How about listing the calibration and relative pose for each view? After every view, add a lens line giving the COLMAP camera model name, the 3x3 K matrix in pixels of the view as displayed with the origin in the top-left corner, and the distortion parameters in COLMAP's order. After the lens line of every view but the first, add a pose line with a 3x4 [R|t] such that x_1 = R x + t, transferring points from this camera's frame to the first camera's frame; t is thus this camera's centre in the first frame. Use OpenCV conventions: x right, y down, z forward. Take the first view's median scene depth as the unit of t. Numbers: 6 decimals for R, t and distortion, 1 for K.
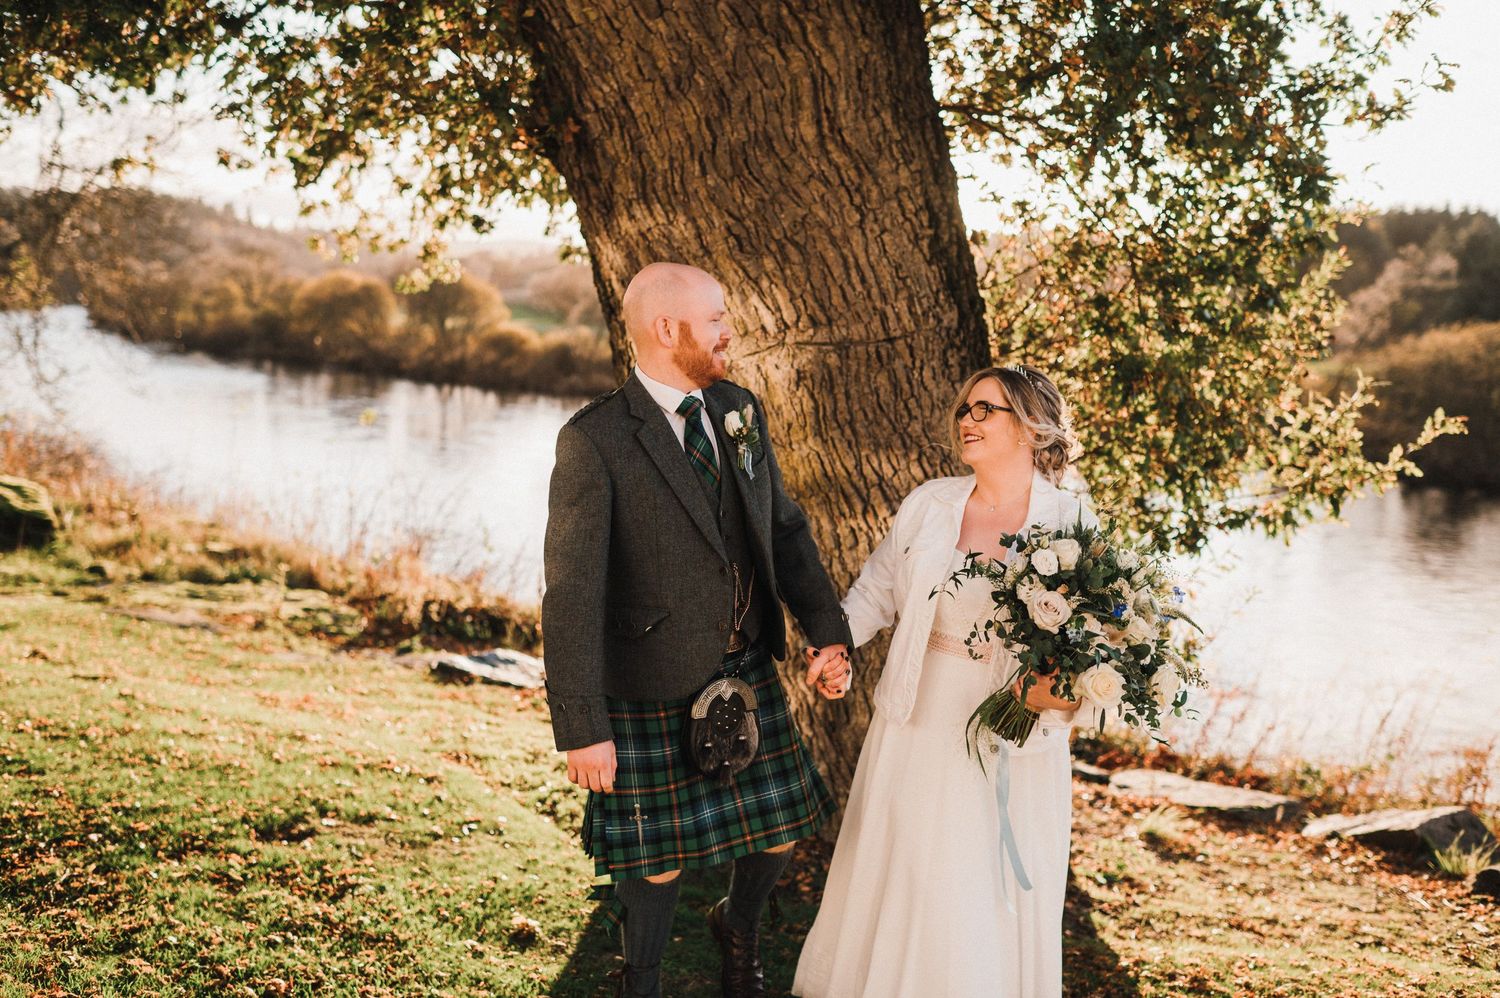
lens RADIAL K [[1507.1, 0, 745.6], [0, 1507.1, 506.3], [0, 0, 1]] dist [0.016416, 0.000000]
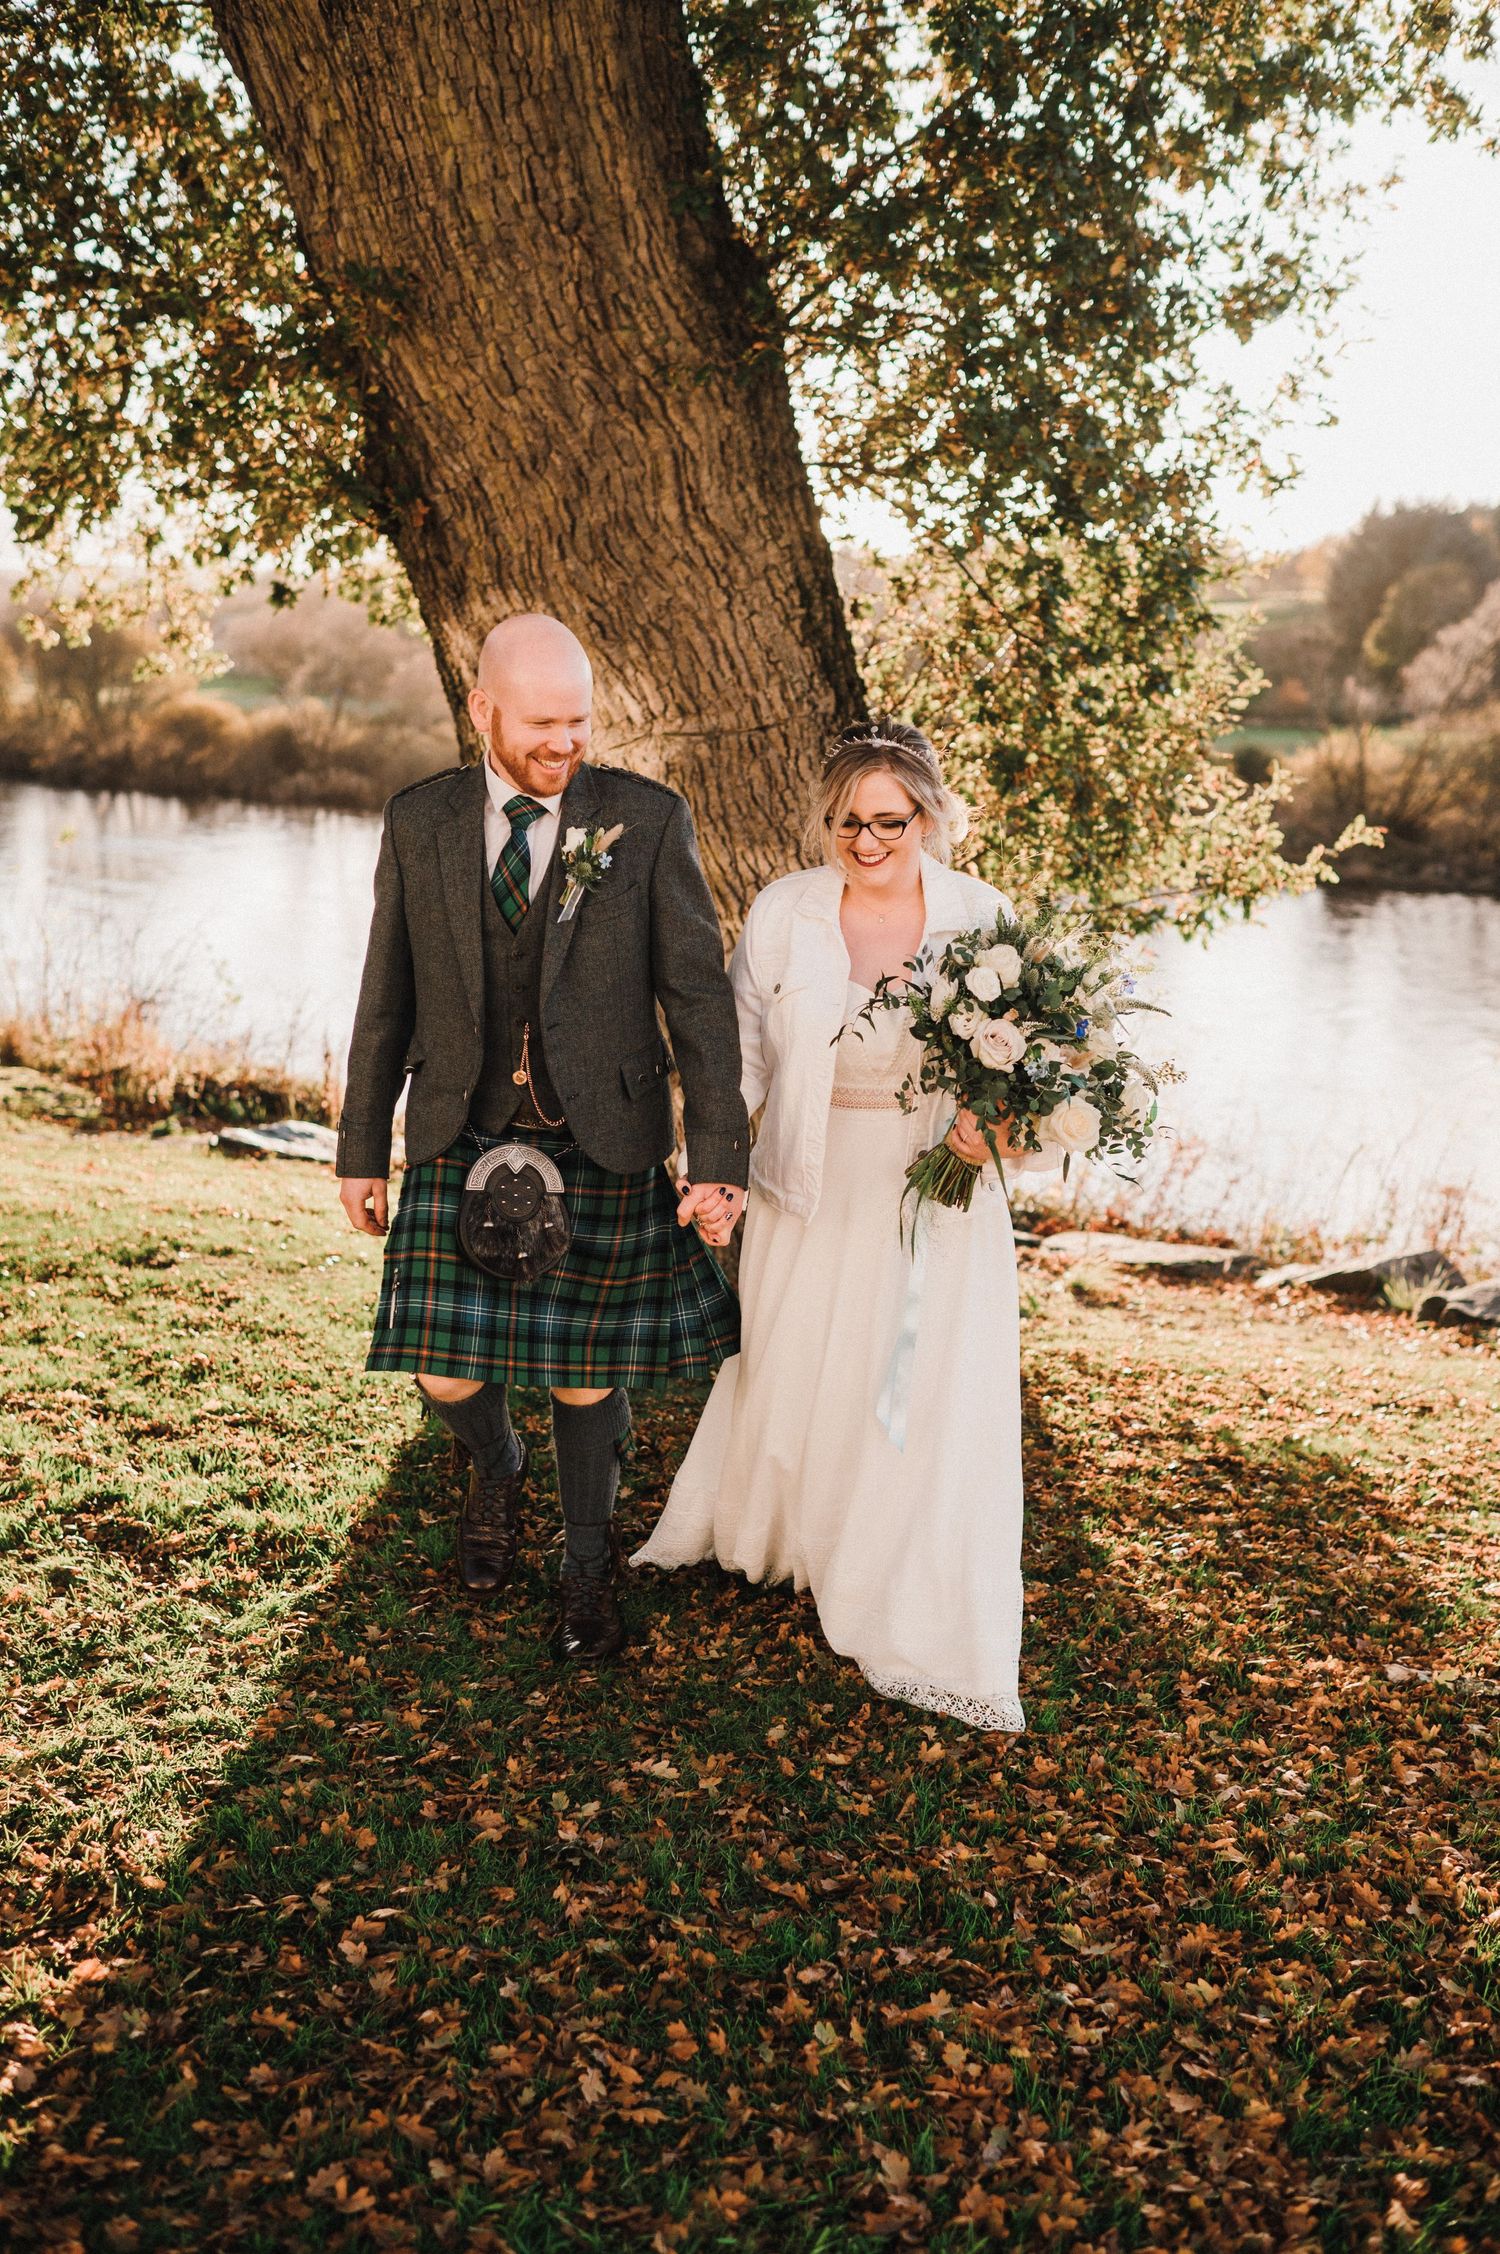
lens RADIAL K [[2264.7, 0, 749.7], [0, 2264.7, 1116.8], [0, 0, 1]] dist [0.016416, 0.000000]
pose [[0.996338, -0.033809, 0.078531, -0.021098], [0.028463, 0.997263, 0.068231, 0.023389], [-0.080623, -0.065746, 0.994574, -0.281478]]
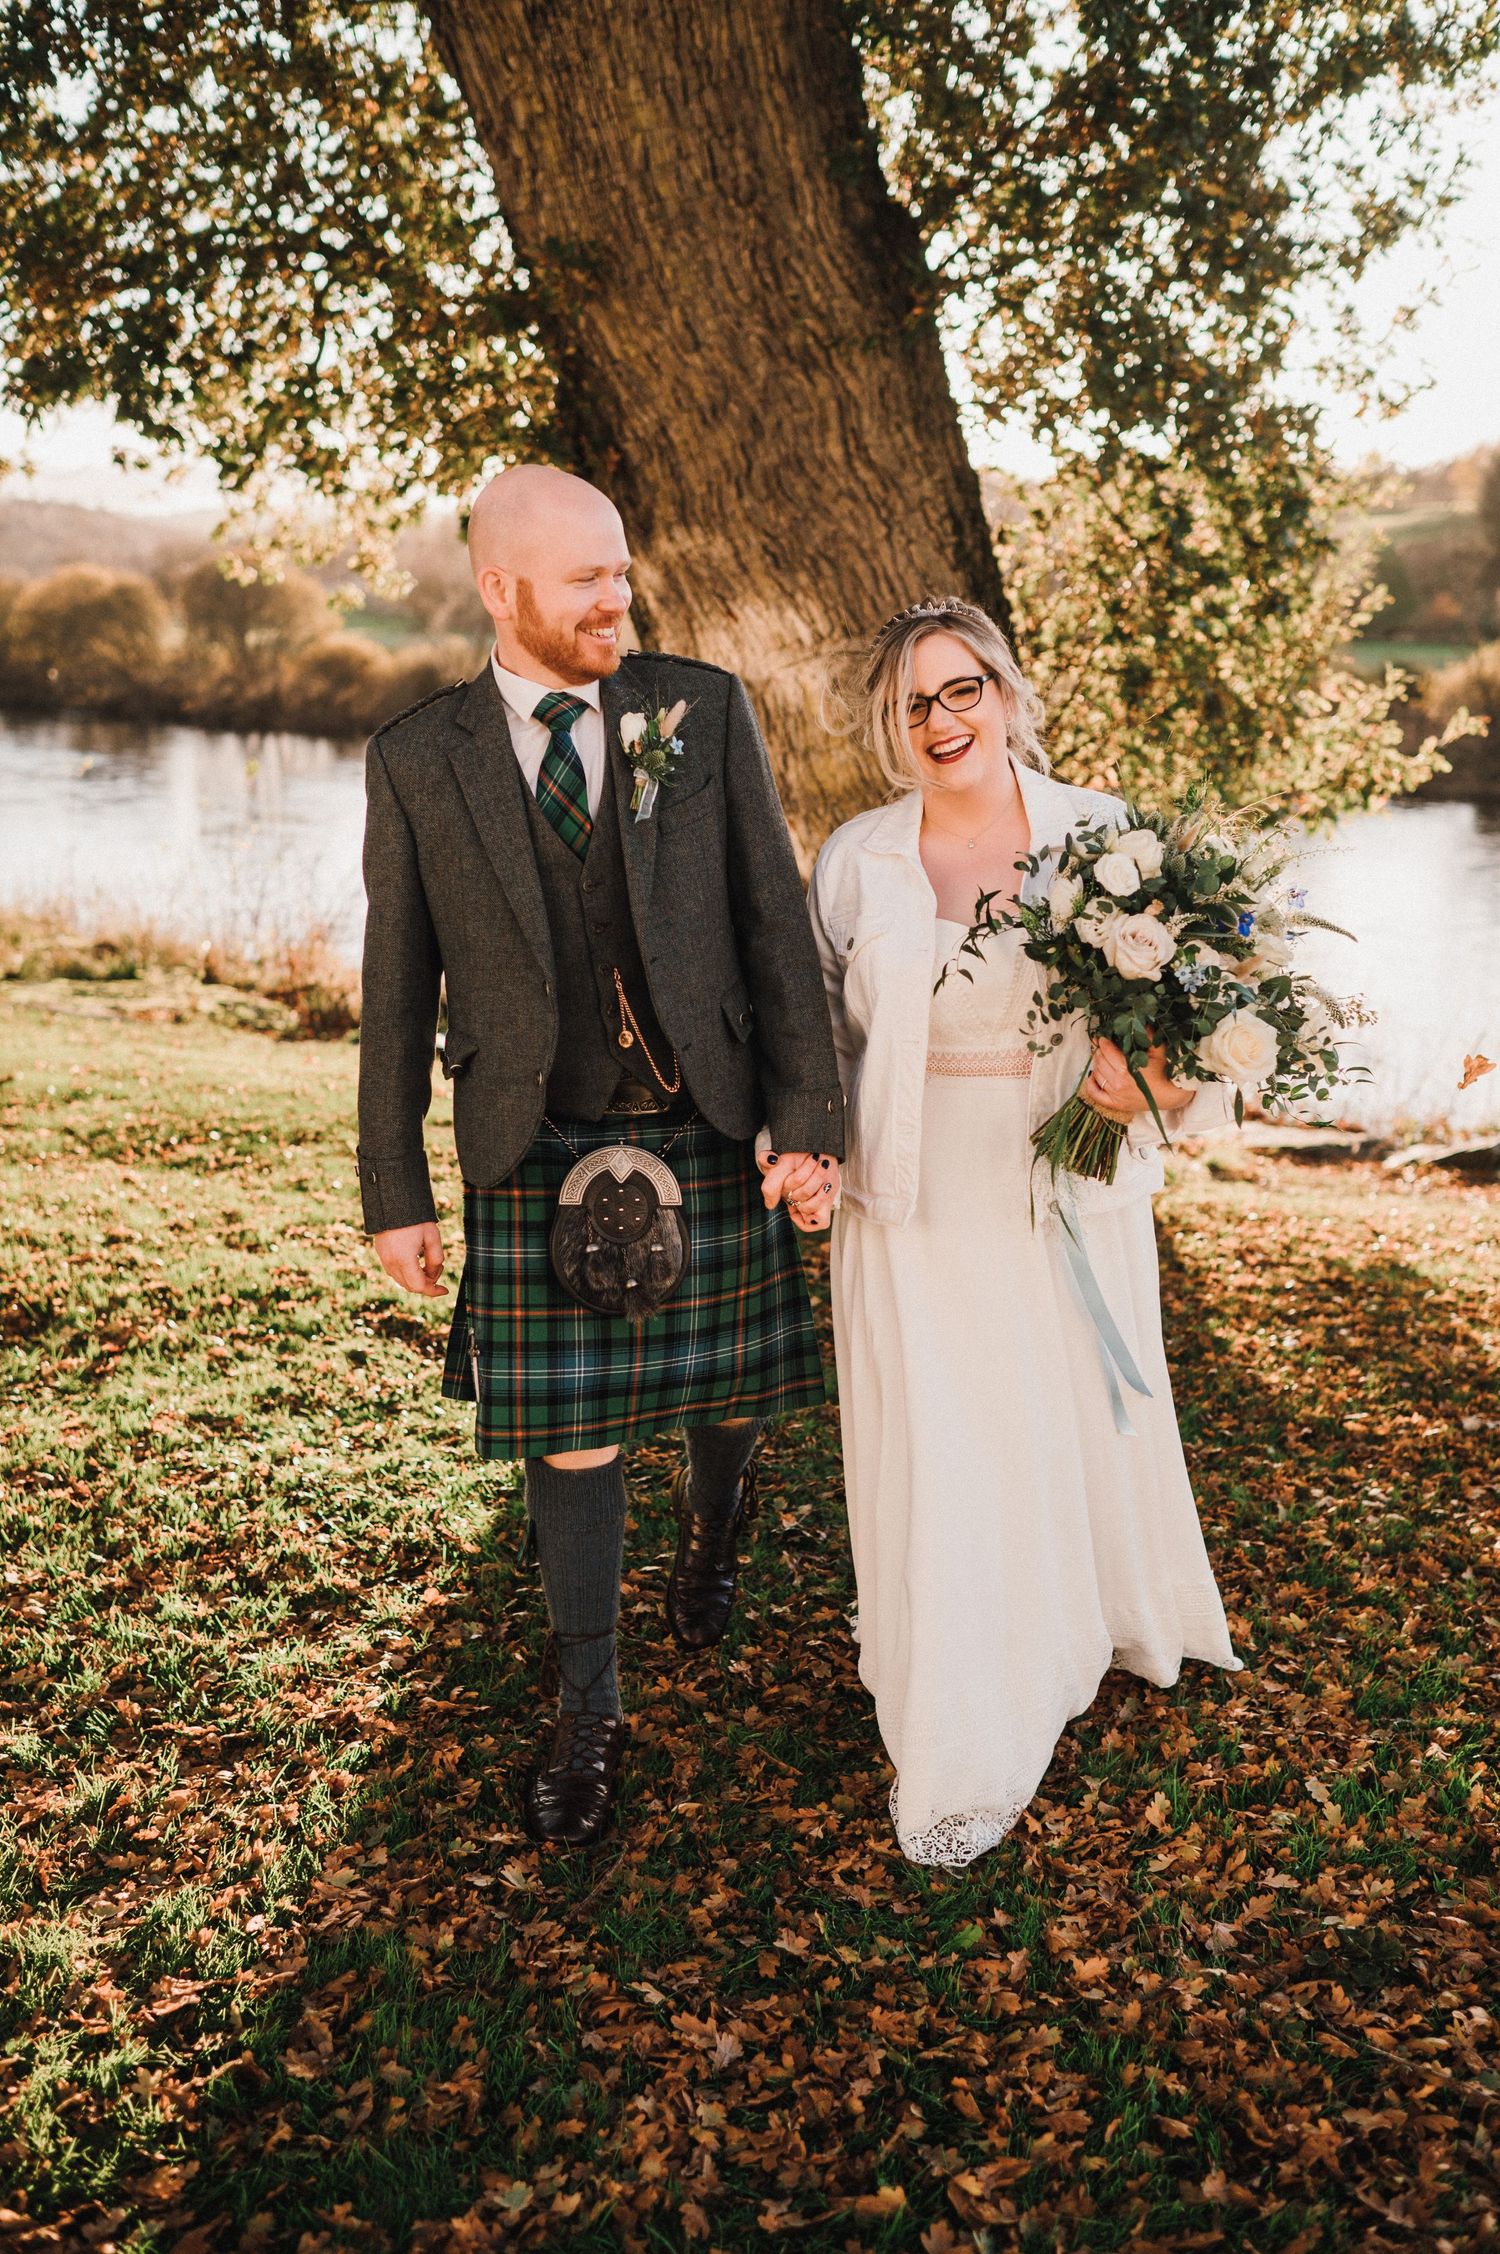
lens RADIAL K [[2264.7, 0, 752.0], [0, 2264.7, 1114.3], [0, 0, 1]] dist [0.016416, 0.000000]
pose [[0.998841, -0.045474, 0.015747, -0.039253], [0.043786, 0.994547, 0.094657, 0.038708], [-0.019966, -0.093858, 0.995385, -0.391005]]
